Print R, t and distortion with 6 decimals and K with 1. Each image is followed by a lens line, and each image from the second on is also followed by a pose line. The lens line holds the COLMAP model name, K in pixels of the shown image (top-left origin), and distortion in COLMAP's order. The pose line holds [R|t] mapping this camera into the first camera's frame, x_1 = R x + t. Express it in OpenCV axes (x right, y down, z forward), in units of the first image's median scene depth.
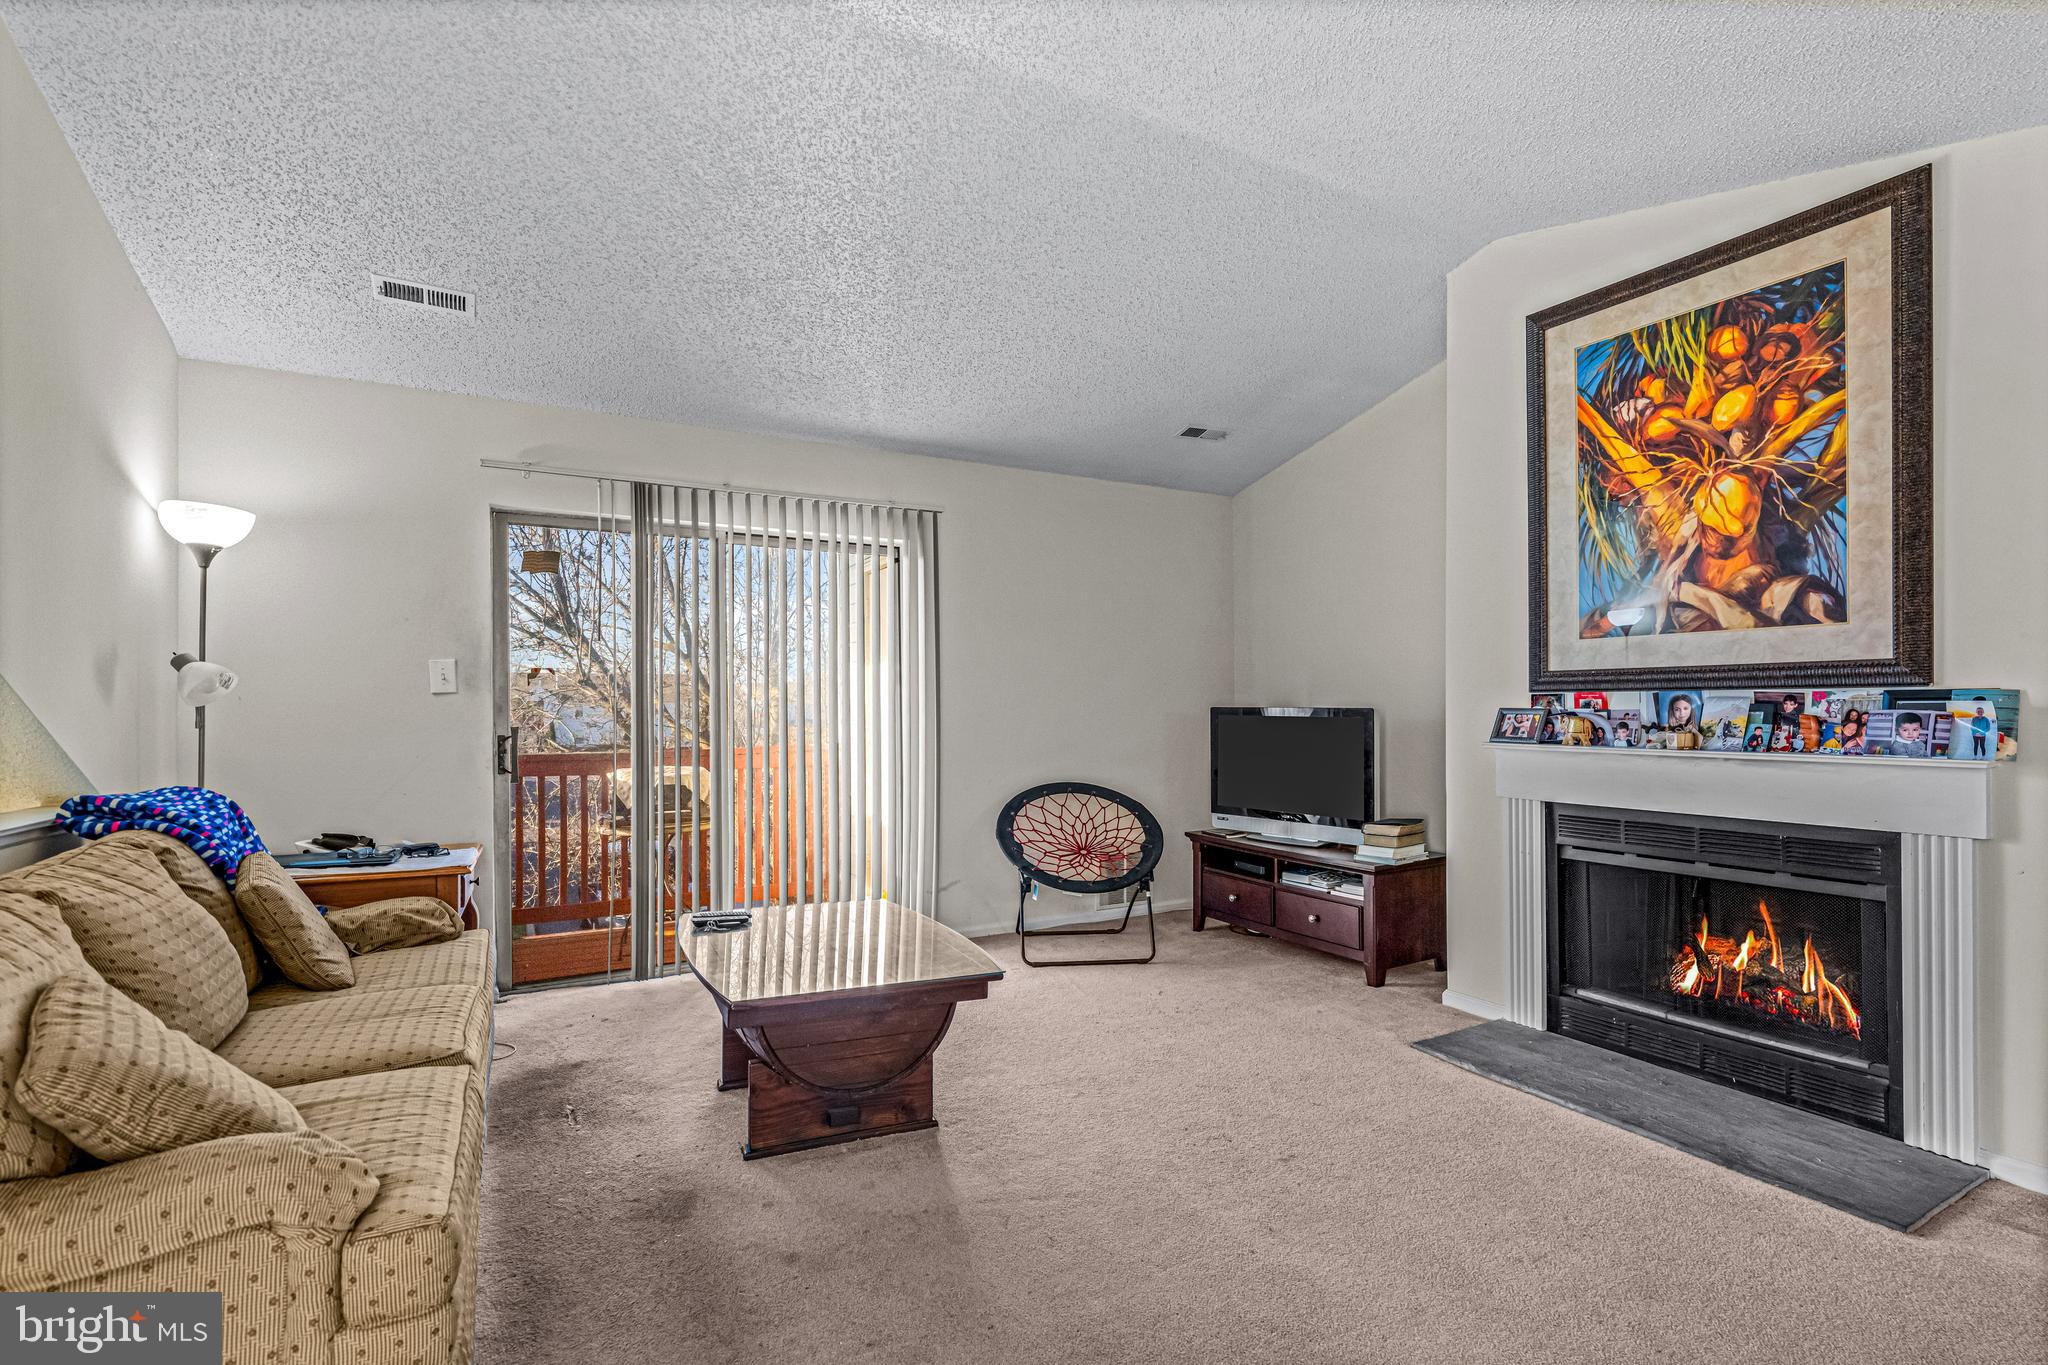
lens RADIAL K [[939.8, 0, 1026.1], [0, 939.8, 710.8], [0, 0, 1]] dist [-0.000223, -0.000828]
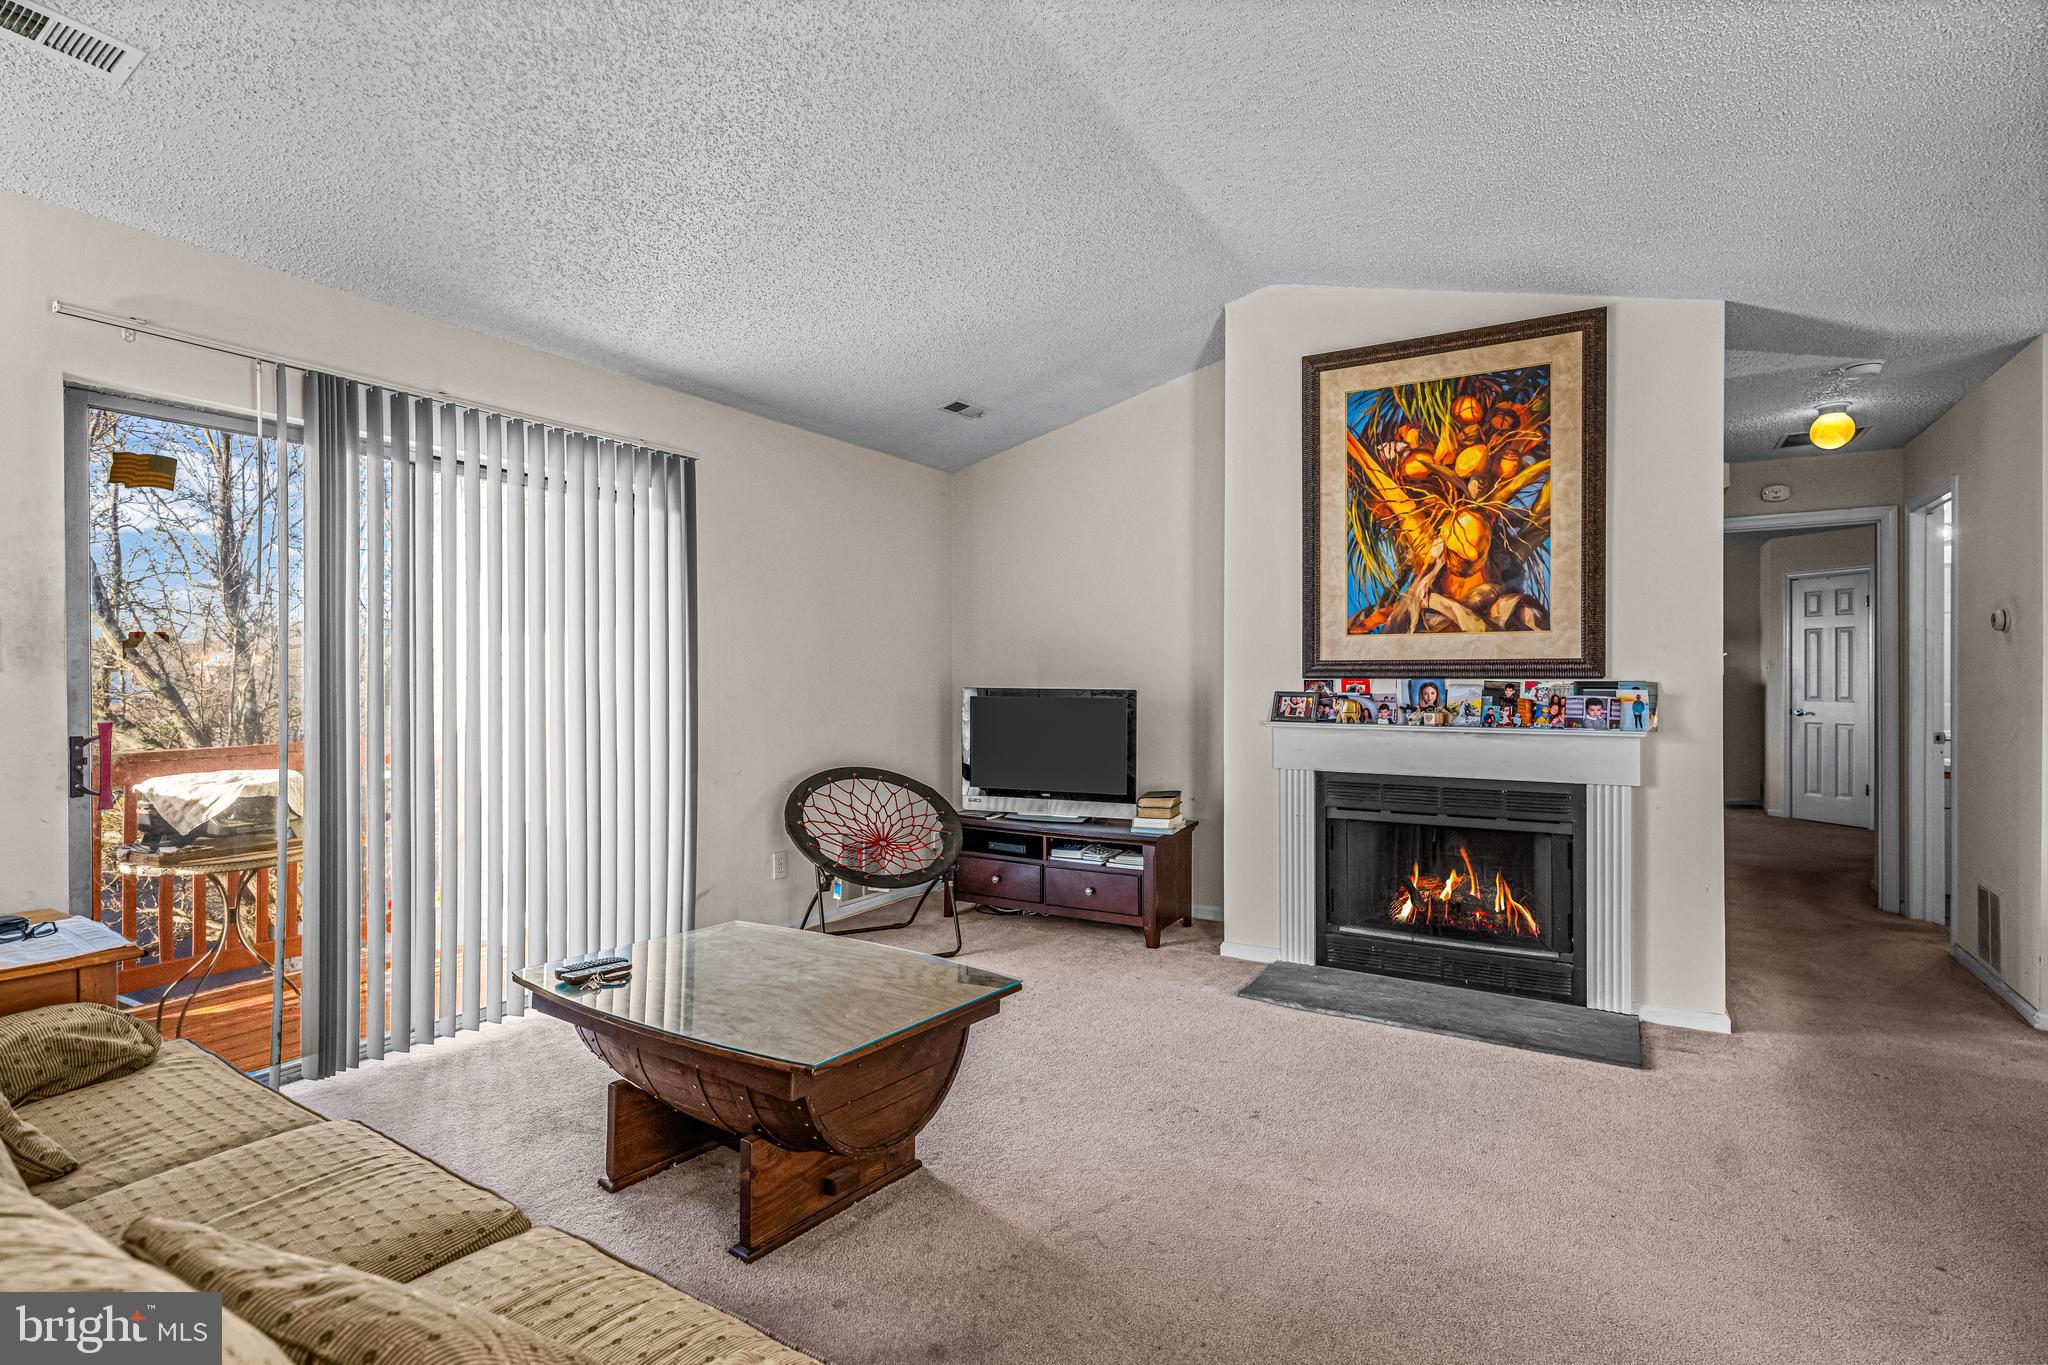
lens RADIAL K [[975.4, 0, 1024.0], [0, 975.4, 682.5], [0, 0, 1]] dist [0.001900, -0.000785]
pose [[0.869150, 0.001923, 0.494545, -0.409295], [-0.001977, 0.999998, -0.000415, -0.014724], [-0.494545, -0.000617, 0.869152, 0.128280]]
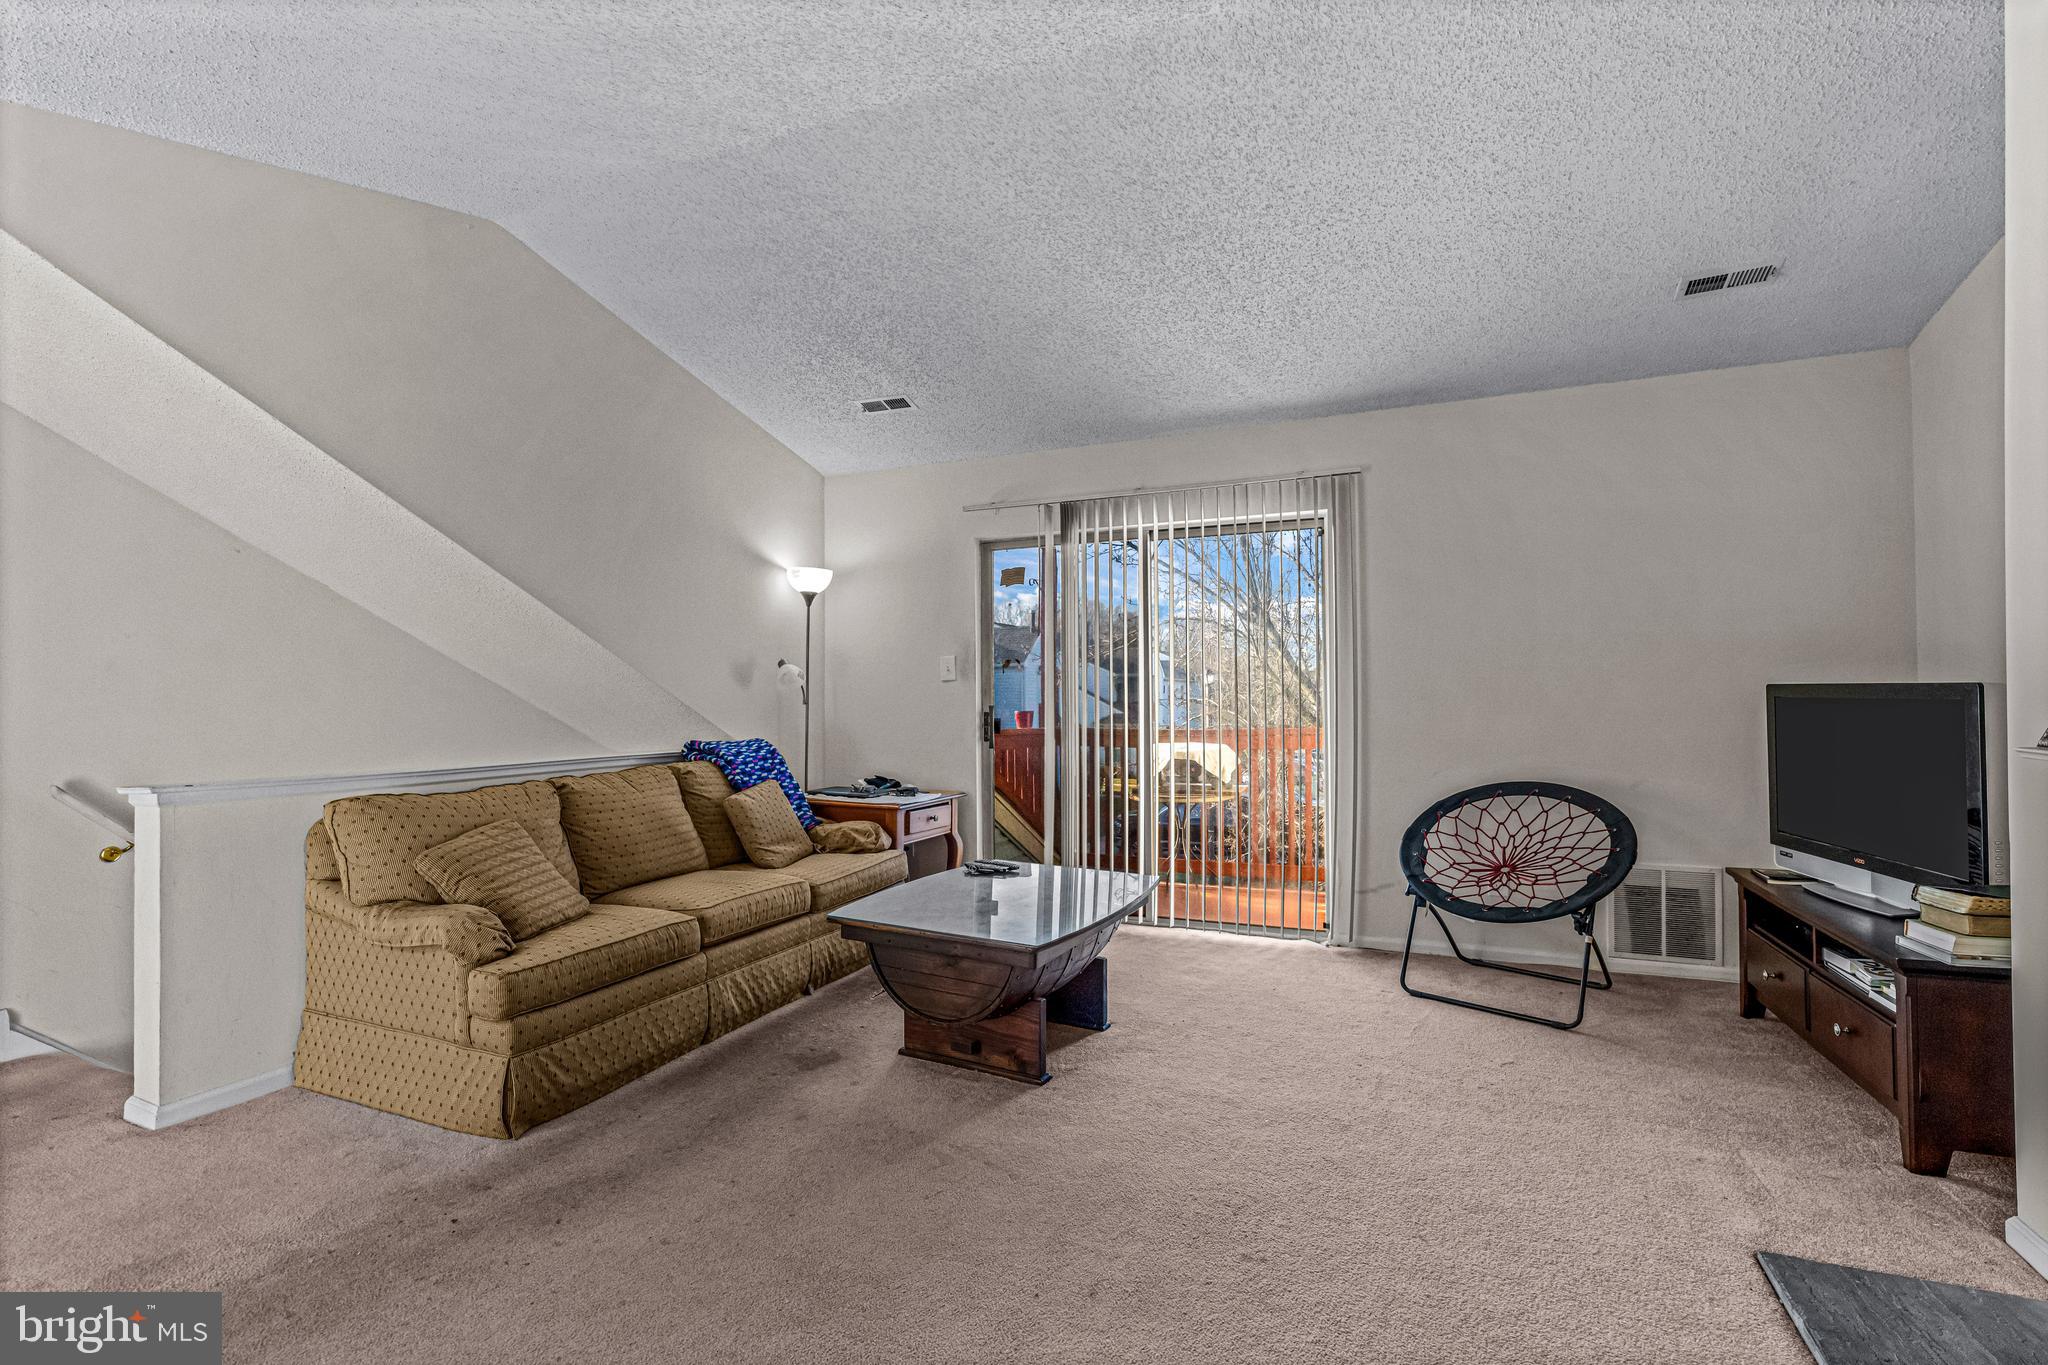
lens RADIAL K [[926.4, 0, 1025.2], [0, 926.4, 693.1], [0, 0, 1]] dist [-0.001952, -0.000635]
pose [[0.621073, -0.004217, -0.783742, 0.620054], [0.002518, 0.999991, -0.003385, 0.004825], [0.783749, 0.000129, 0.621078, 0.296702]]
